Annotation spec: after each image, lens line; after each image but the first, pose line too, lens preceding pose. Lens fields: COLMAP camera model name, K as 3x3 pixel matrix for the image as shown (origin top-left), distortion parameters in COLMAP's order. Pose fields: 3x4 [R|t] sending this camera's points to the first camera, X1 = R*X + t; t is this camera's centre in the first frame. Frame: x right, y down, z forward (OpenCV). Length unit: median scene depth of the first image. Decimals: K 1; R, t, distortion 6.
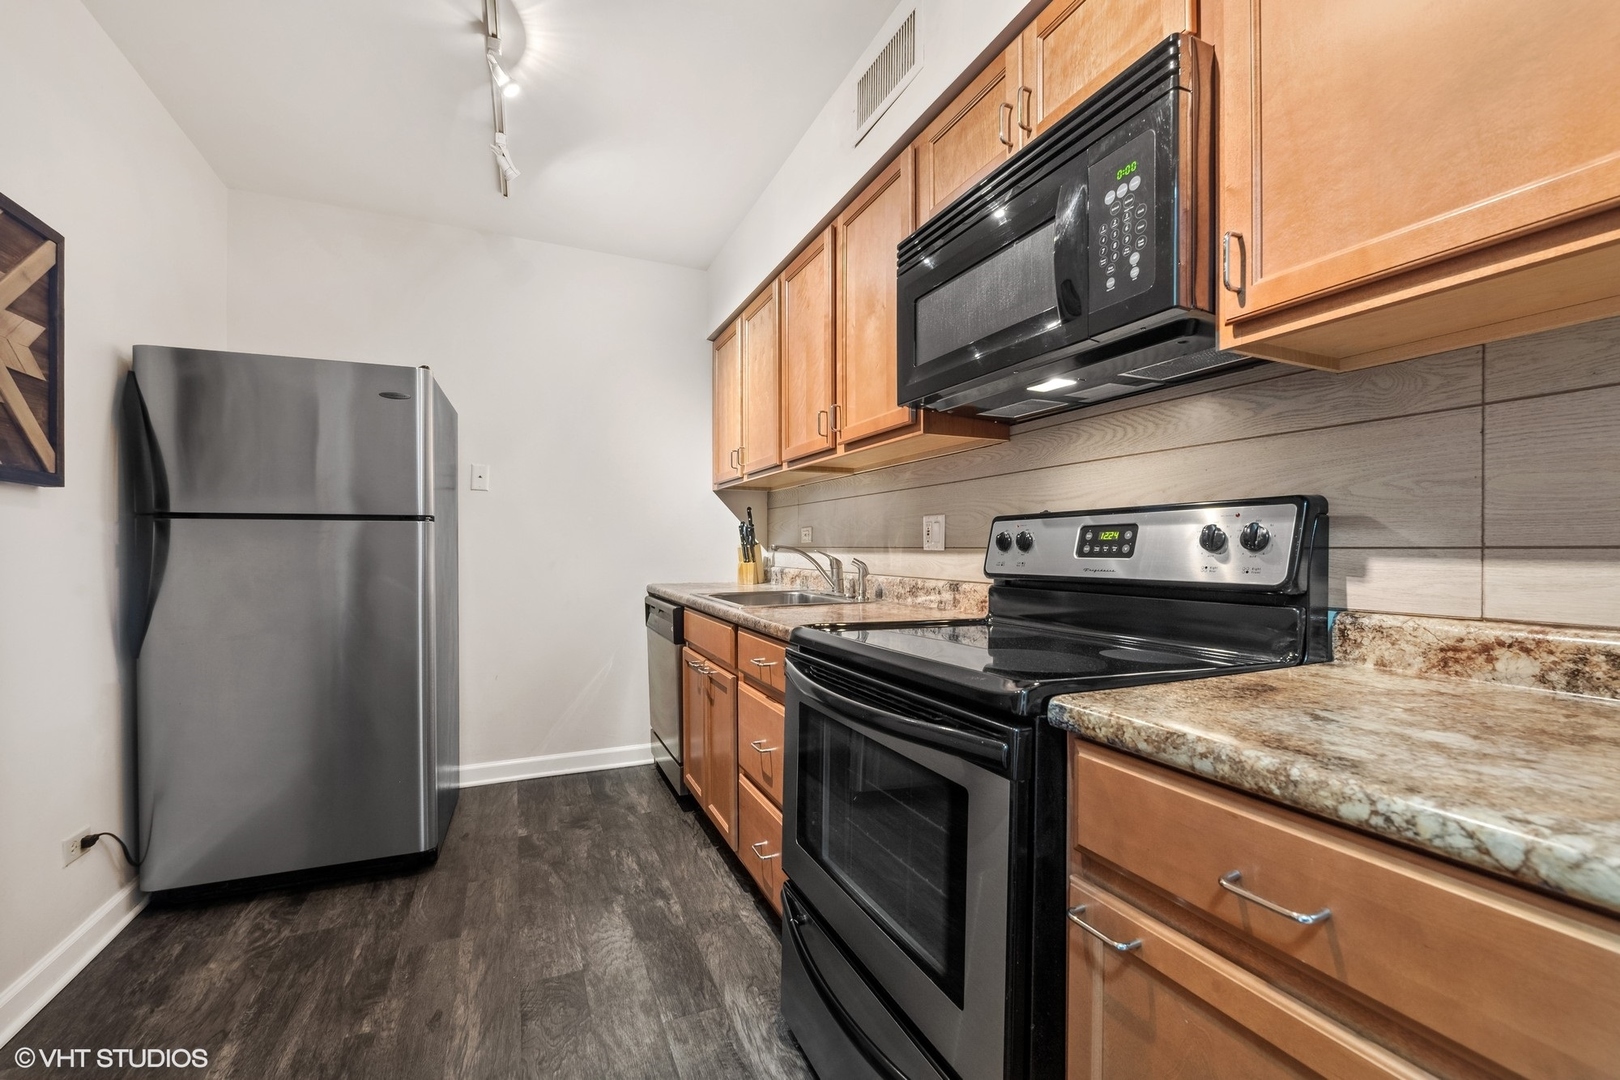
lens RADIAL K [[668.5, 0, 808.5], [0, 668.5, 550.0], [0, 0, 1]] dist [0.010657, 0.000727]
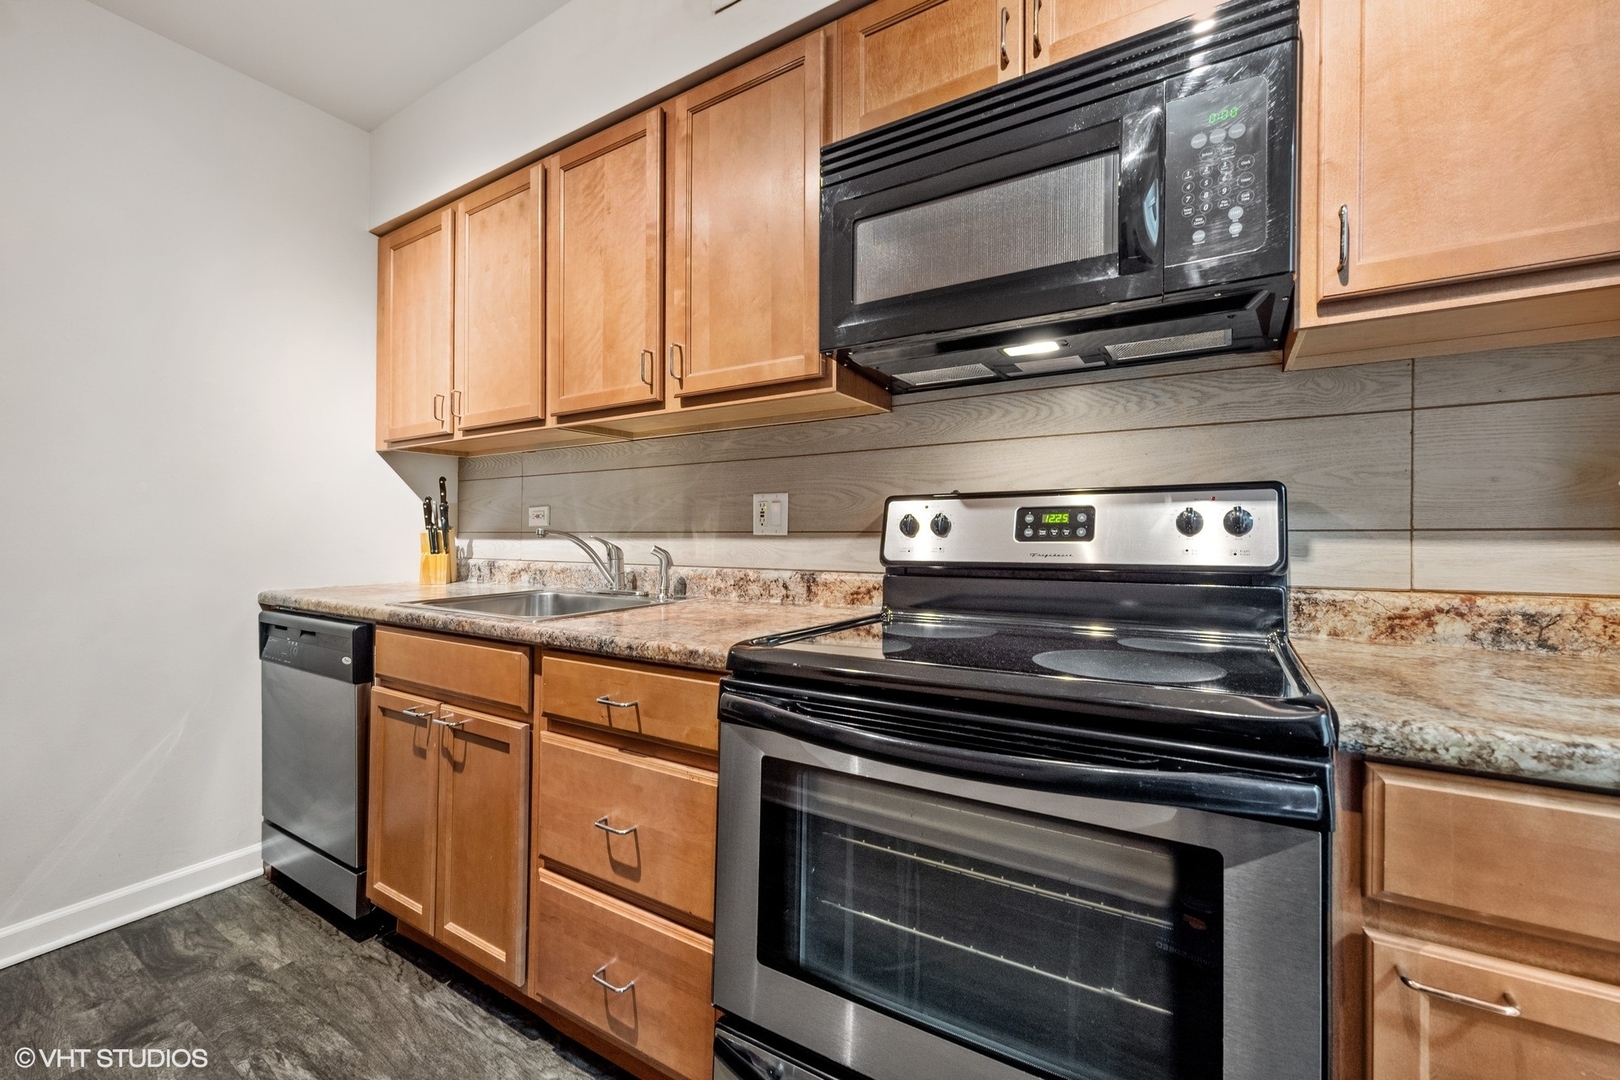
lens RADIAL K [[668.5, 0, 811.3], [0, 668.5, 528.8], [0, 0, 1]] dist [0.010657, 0.000727]
pose [[0.829685, 0.003472, 0.558221, -0.353708], [0.003531, 0.999928, -0.011468, 0.002949], [-0.558220, 0.011486, 0.829613, 0.397481]]
